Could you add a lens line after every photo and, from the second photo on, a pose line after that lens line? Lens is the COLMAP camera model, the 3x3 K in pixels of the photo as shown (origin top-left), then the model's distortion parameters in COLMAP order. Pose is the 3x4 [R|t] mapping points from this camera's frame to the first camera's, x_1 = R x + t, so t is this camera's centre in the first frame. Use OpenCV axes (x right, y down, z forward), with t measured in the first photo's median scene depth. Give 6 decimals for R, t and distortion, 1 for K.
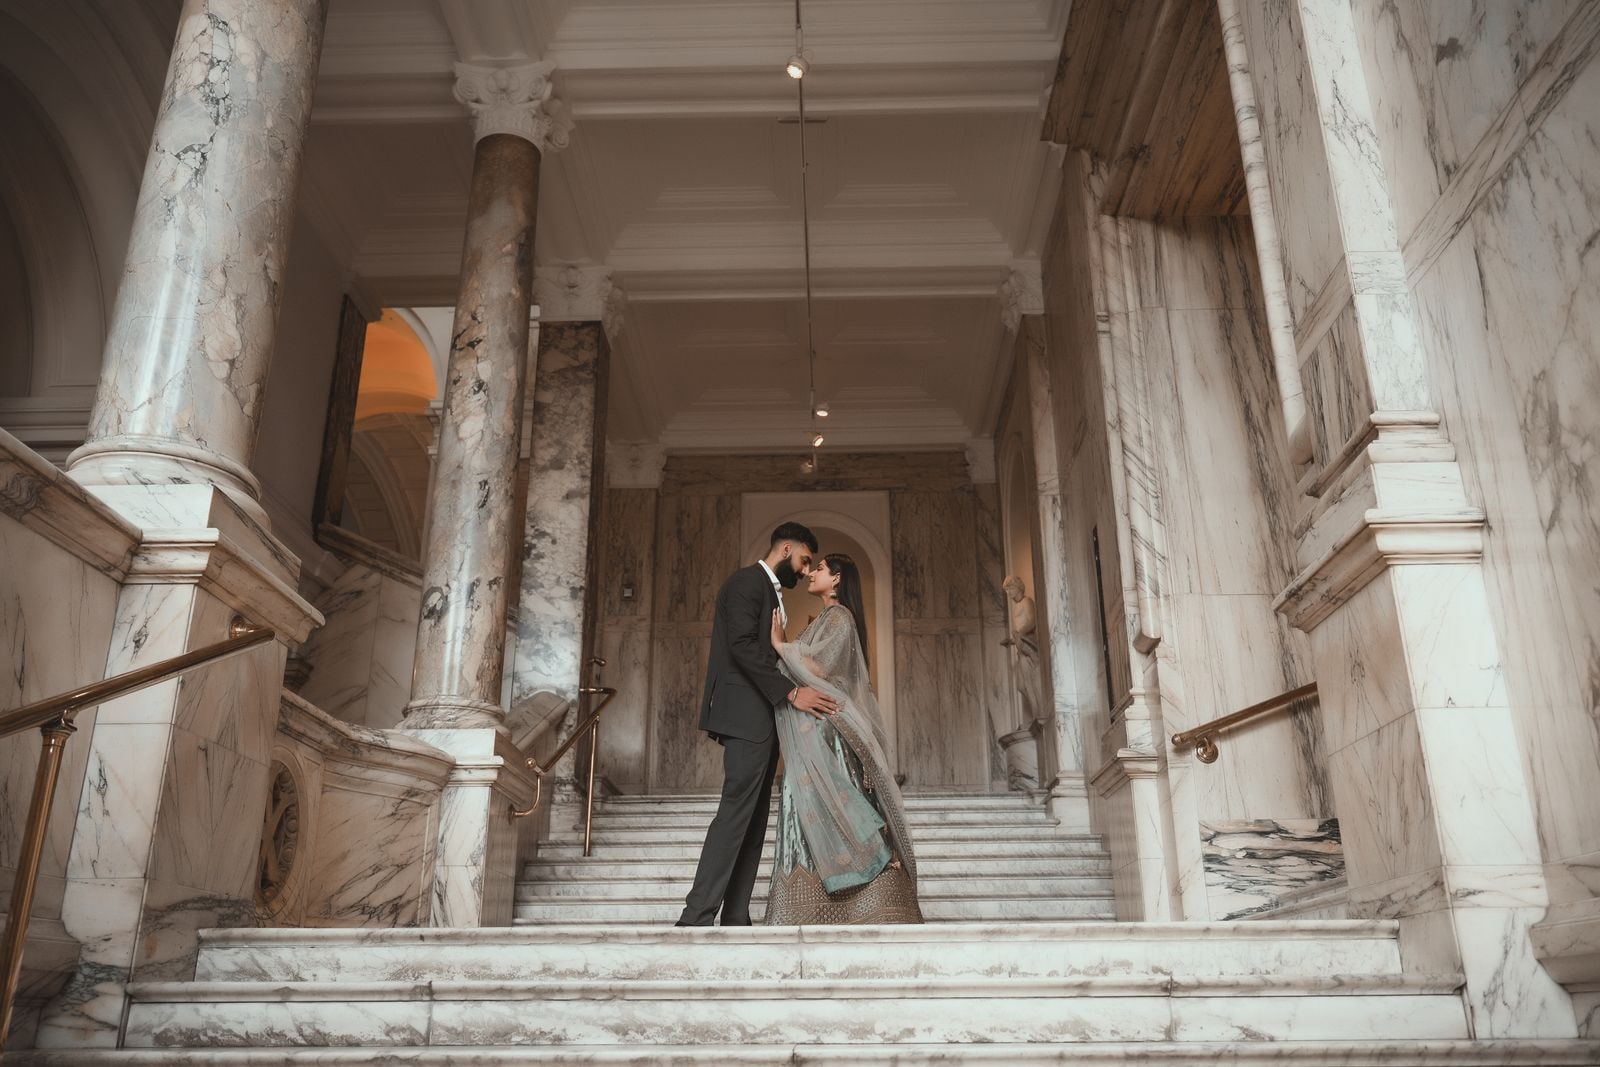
lens RADIAL K [[1278.7, 0, 806.6], [0, 1278.7, 529.1], [0, 0, 1]] dist [-0.015602, 0.011114]
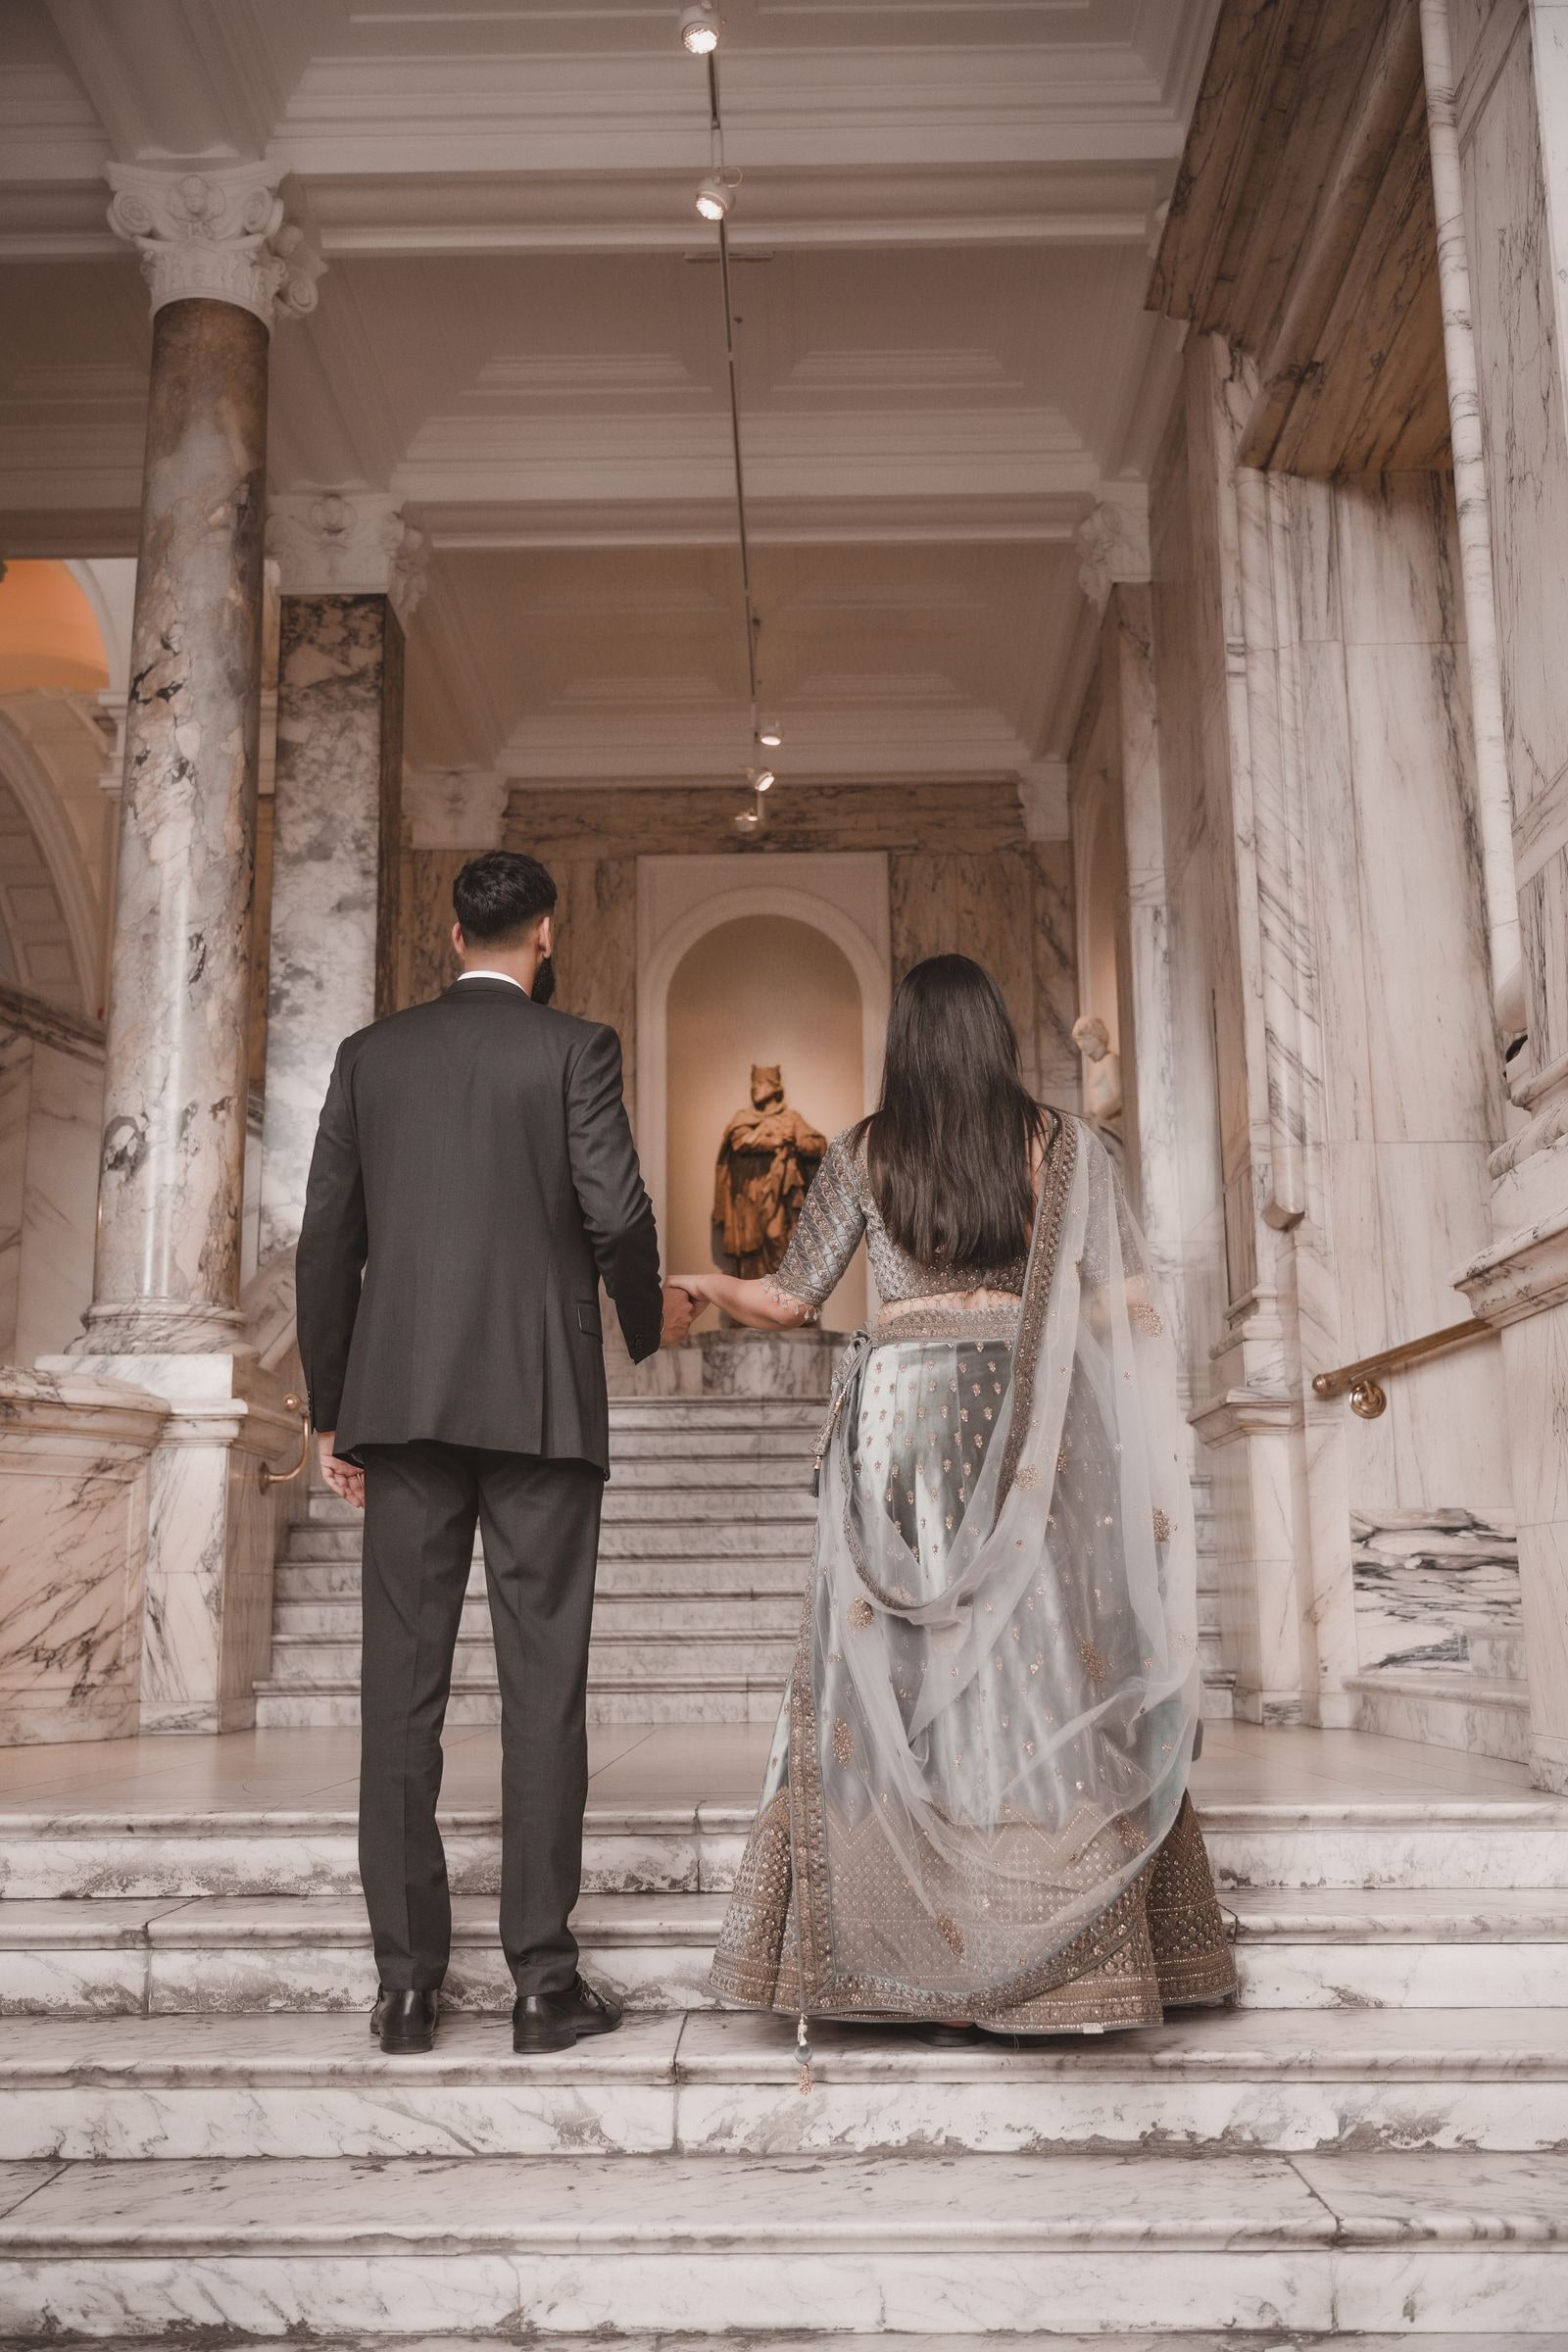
lens RADIAL K [[2187.8, 0, 775.8], [0, 2187.8, 1181.7], [0, 0, 1]] dist [0.005581, 0.000000]
pose [[0.999988, -0.001433, 0.004728, 0.014143], [0.000601, 0.985186, 0.171486, -0.094484], [-0.004903, -0.171481, 0.985175, -0.032894]]
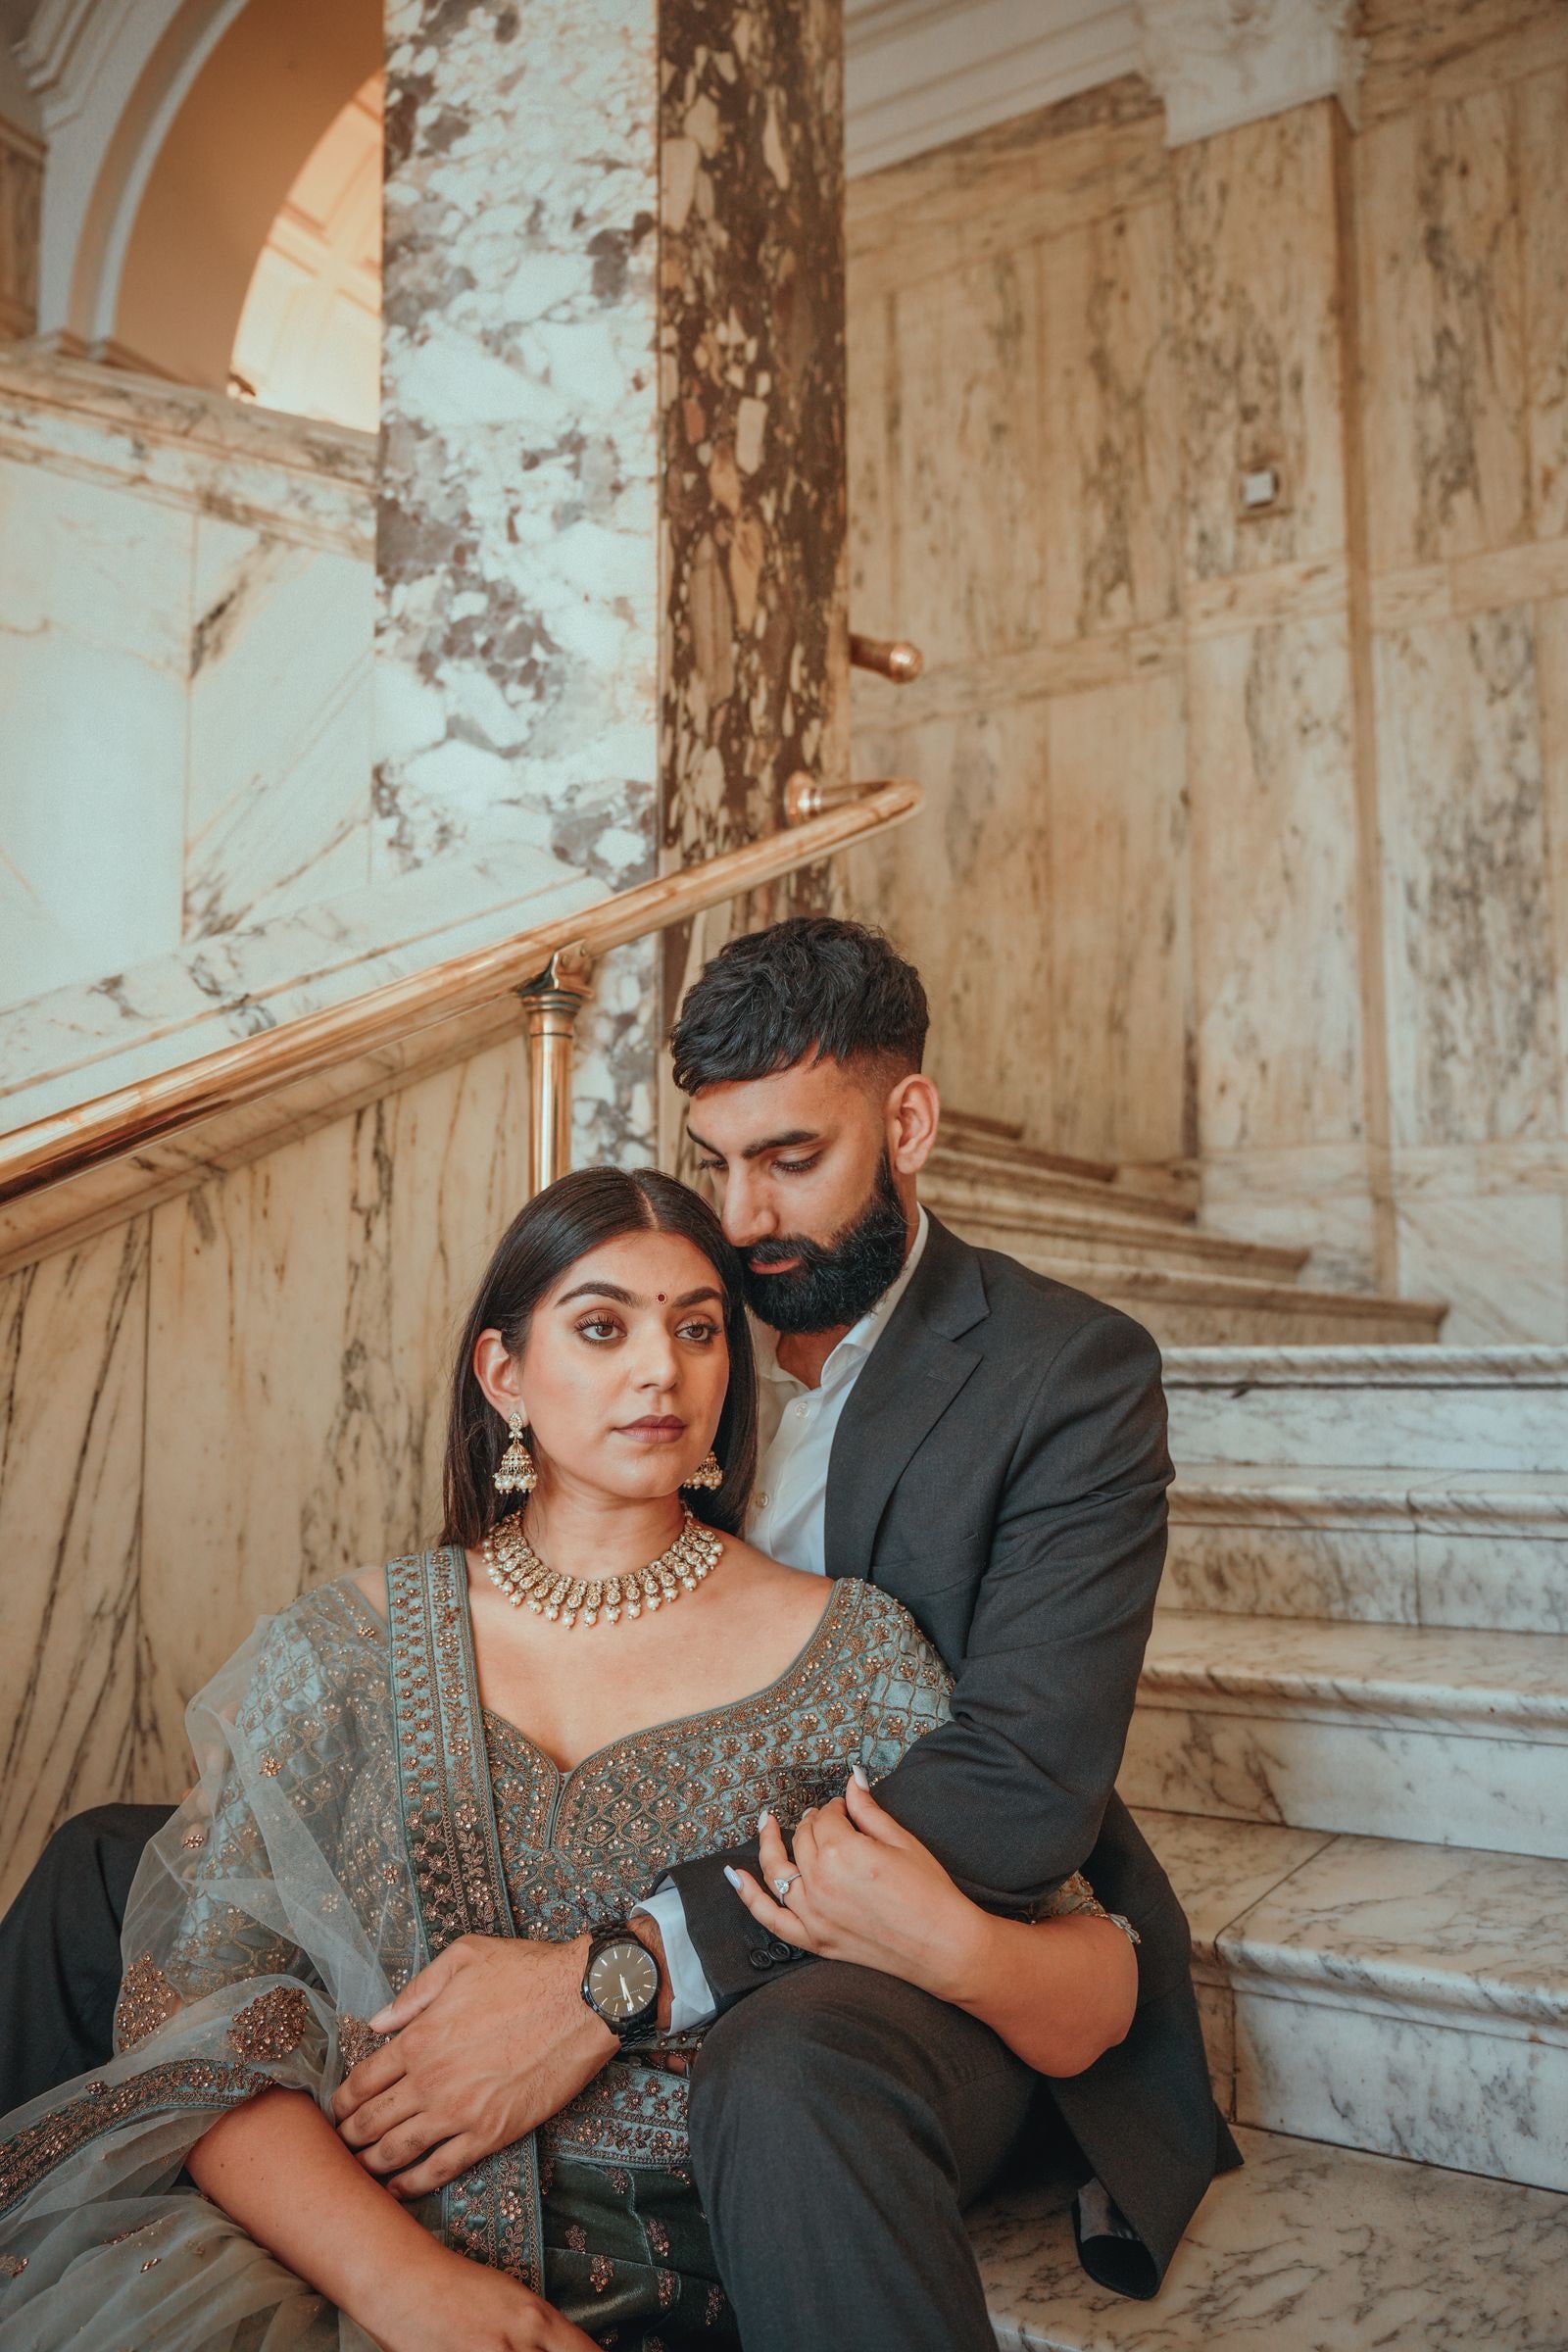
lens RADIAL K [[1879.7, 0, 774.4], [0, 1879.7, 1177.8], [0, 0, 1]] dist [-0.015602, 0.011114]
pose [[0.861274, -0.047919, -0.505877, -0.046728], [0.183103, 0.957931, 0.221000, 0.145133], [0.474005, -0.282969, 0.833815, 0.939405]]
